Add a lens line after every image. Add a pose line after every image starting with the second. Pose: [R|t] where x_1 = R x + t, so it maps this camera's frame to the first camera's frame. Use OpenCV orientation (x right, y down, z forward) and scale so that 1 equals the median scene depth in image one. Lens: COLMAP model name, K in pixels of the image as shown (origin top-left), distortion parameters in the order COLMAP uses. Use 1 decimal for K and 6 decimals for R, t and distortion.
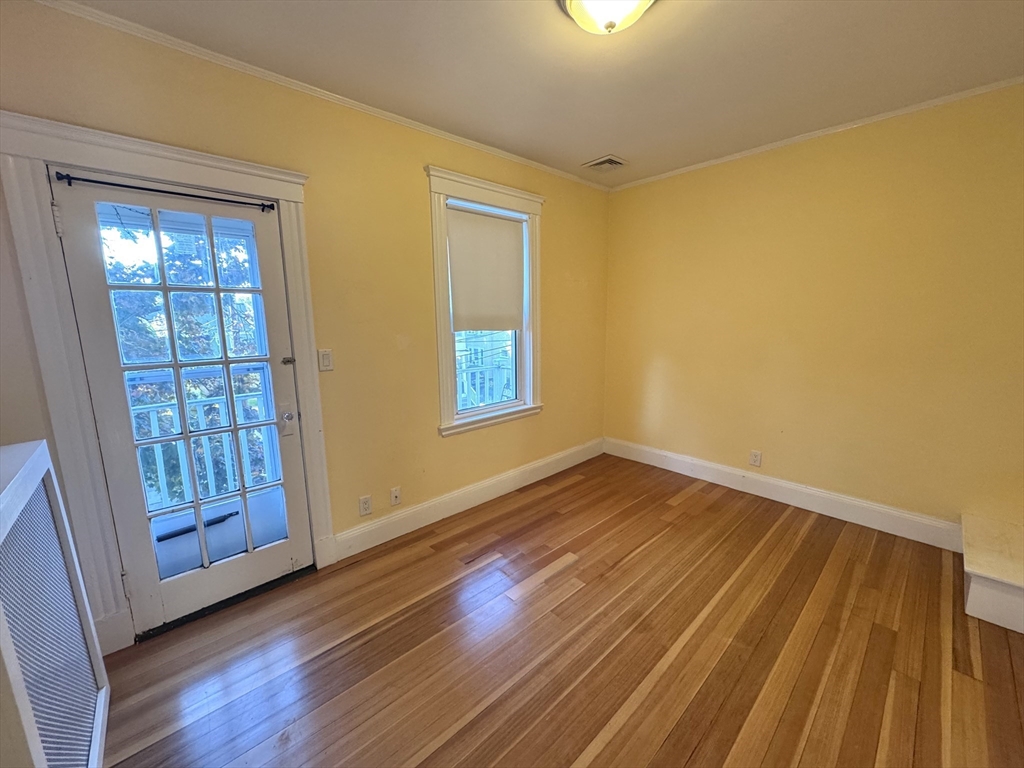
lens RADIAL K [[407.1, 0, 511.7], [0, 407.1, 382.6], [0, 0, 1]] dist [-0.001956, 0.000303]
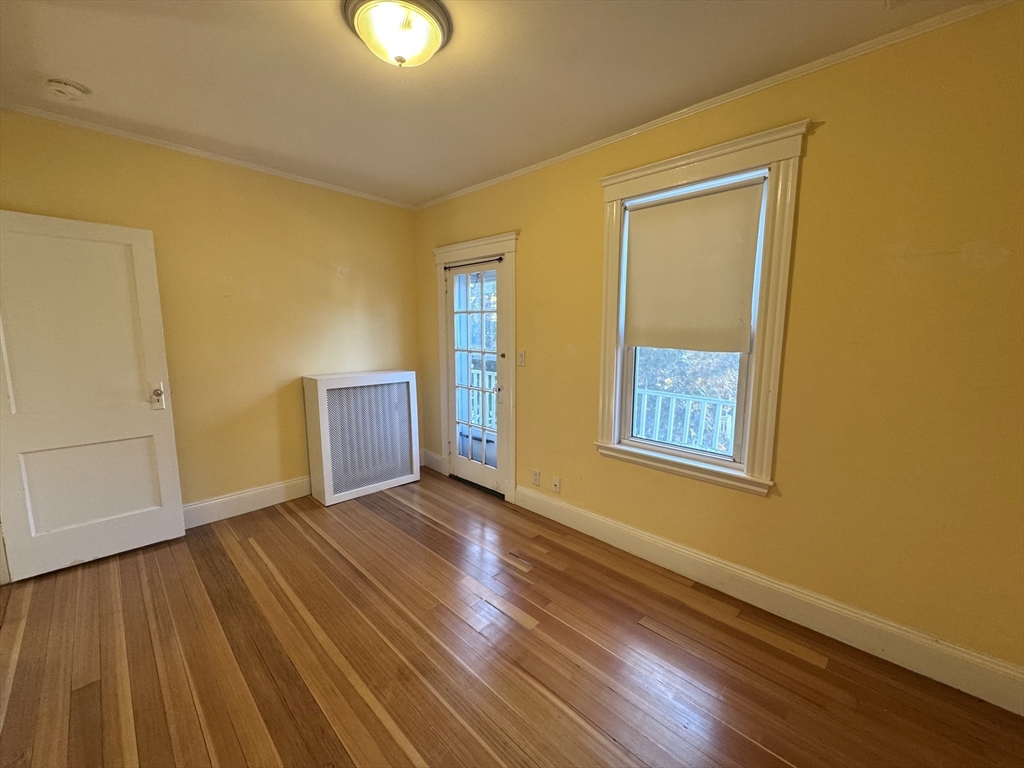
lens RADIAL K [[407.1, 0, 511.7], [0, 407.1, 382.6], [0, 0, 1]] dist [-0.001956, 0.000303]
pose [[0.051978, 0.143256, -0.988320, 1.010718], [-0.172951, 0.975995, 0.132373, -0.164984], [0.983558, 0.164050, 0.075506, 0.943947]]
